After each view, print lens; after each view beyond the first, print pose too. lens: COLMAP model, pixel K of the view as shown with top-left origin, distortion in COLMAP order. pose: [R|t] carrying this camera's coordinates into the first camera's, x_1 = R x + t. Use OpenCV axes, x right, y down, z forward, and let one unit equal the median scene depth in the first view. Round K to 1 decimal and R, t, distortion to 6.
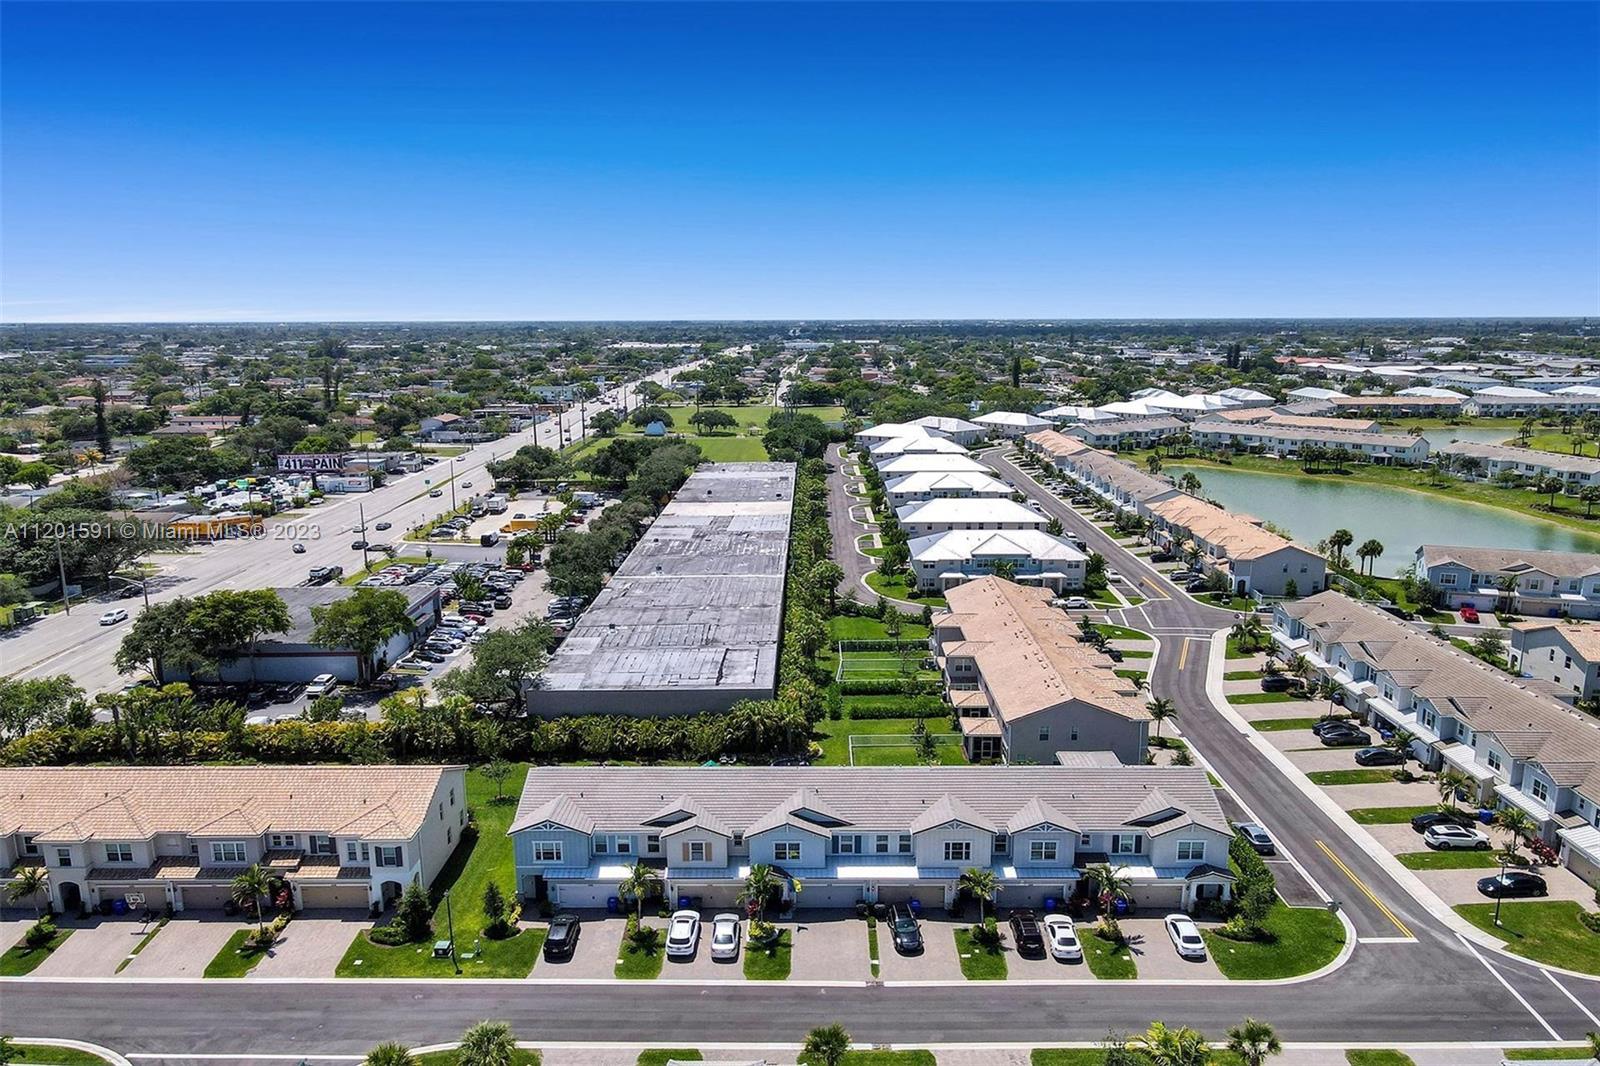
lens RADIAL K [[1164.4, 0, 790.4], [0, 1164.4, 505.8], [0, 0, 1]] dist [0.008168, 0.009546]
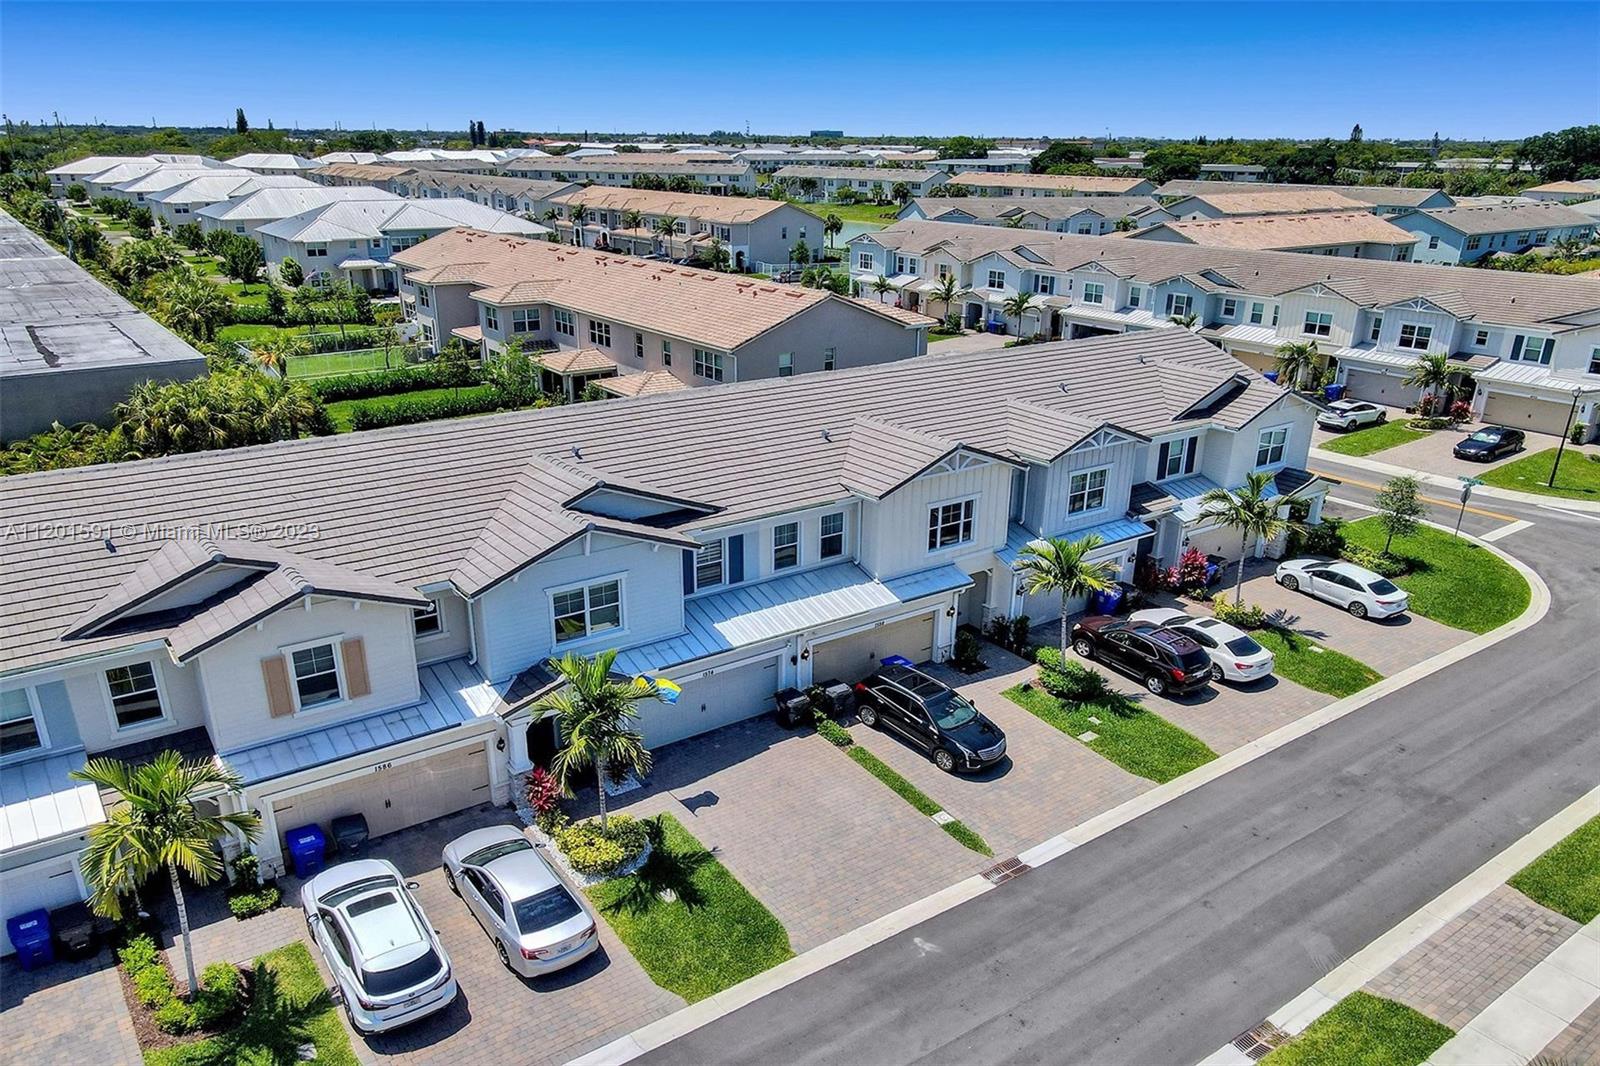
lens RADIAL K [[1164.4, 0, 785.5], [0, 1164.4, 587.7], [0, 0, 1]] dist [0.008168, 0.009546]
pose [[0.801388, -0.200756, 0.563449, -0.148387], [0.079449, 0.969373, 0.232386, 0.215637], [-0.592845, -0.141466, 0.792794, 0.697446]]
